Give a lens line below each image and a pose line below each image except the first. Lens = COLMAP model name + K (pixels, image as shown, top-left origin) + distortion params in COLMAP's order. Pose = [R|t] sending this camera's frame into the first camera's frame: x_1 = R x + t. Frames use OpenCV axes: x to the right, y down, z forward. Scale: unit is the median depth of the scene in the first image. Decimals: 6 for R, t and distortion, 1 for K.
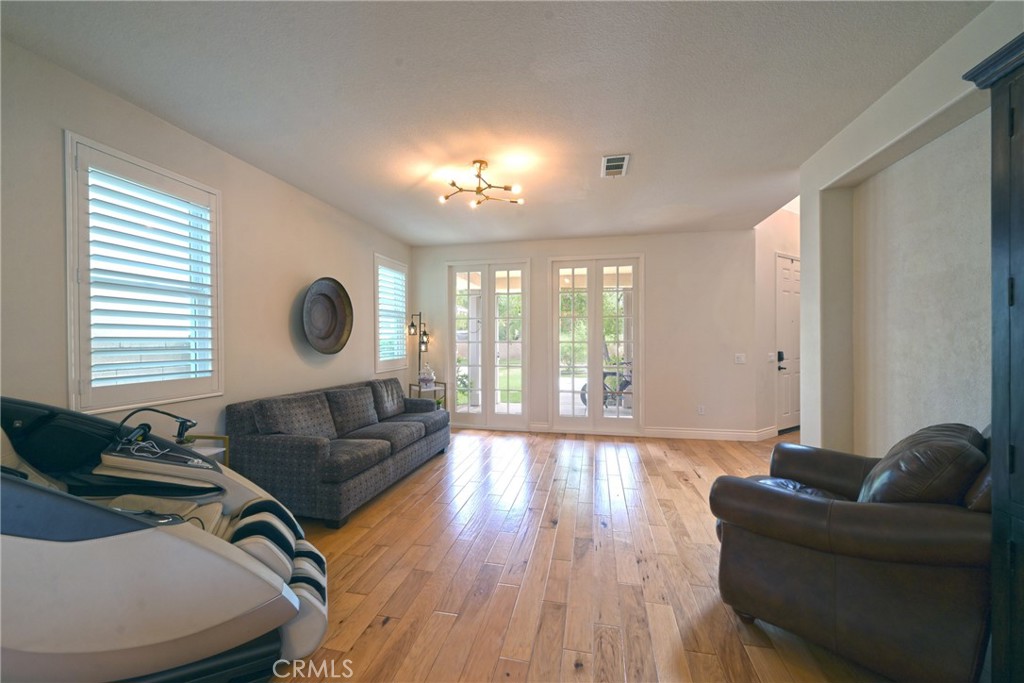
lens RADIAL K [[405.3, 0, 505.8], [0, 405.3, 338.5], [0, 0, 1]] dist [0.000387, 0.000011]
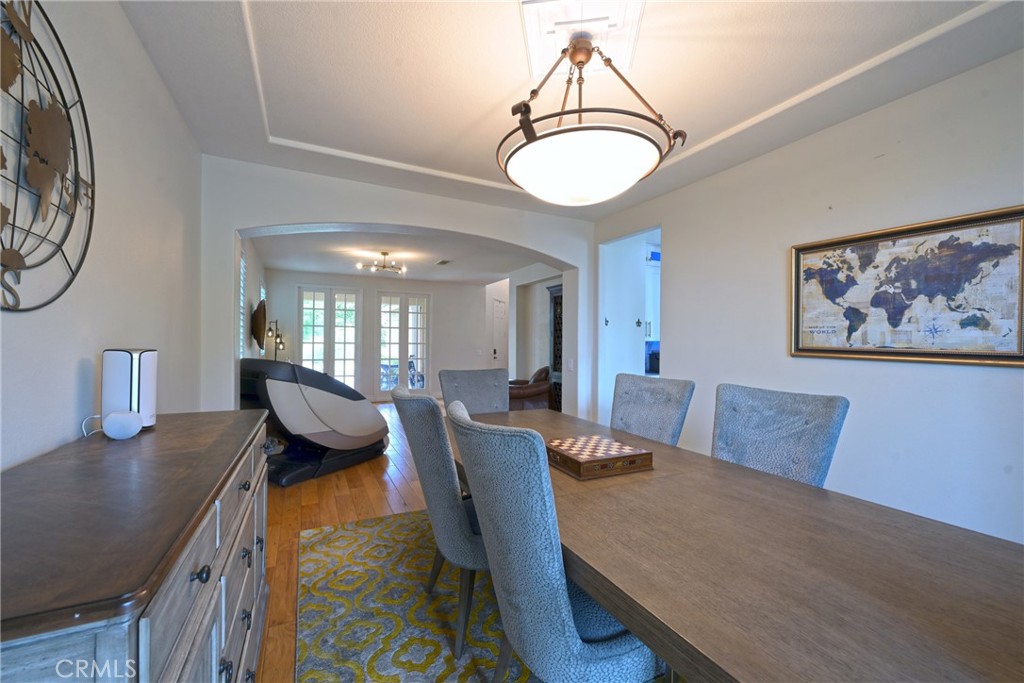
lens RADIAL K [[405.3, 0, 505.8], [0, 405.3, 338.5], [0, 0, 1]] dist [0.000387, 0.000011]
pose [[0.780675, 0.015301, 0.624750, -0.515129], [-0.013156, 0.999881, -0.008049, -0.004076], [-0.624798, -0.001936, 0.780784, -0.568043]]
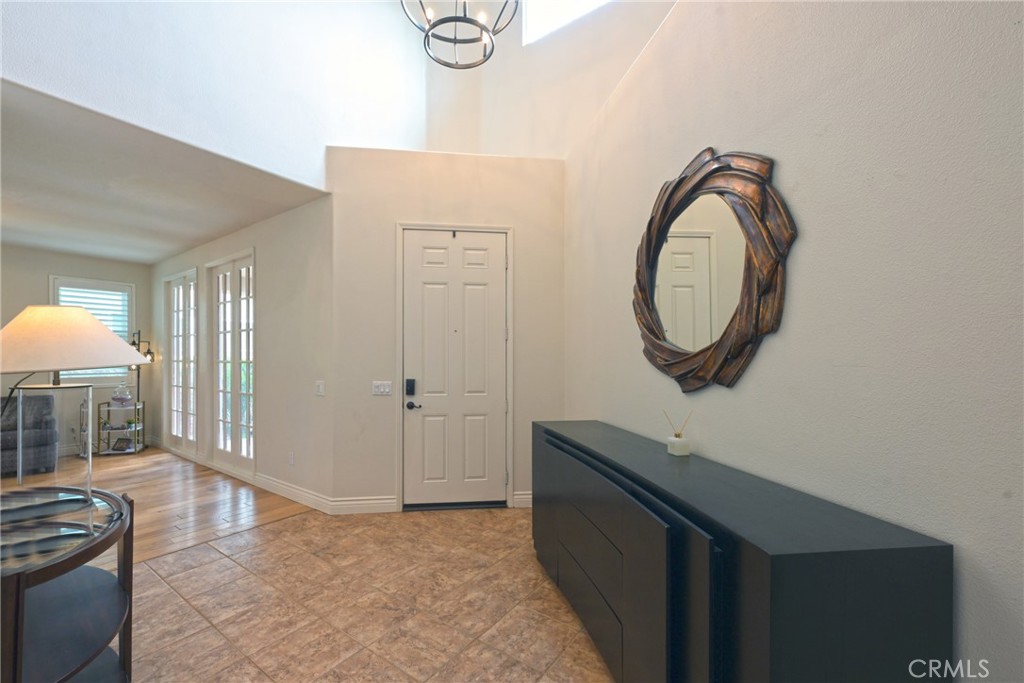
lens RADIAL K [[416.2, 0, 476.1], [0, 416.2, 357.7], [0, 0, 1]] dist [-0.000042, 0.000000]
pose [[0.907358, 0.004095, -0.420339, 1.102378], [-0.003145, 0.999991, 0.002955, -0.004581], [0.420347, -0.001360, 0.907362, 0.478849]]
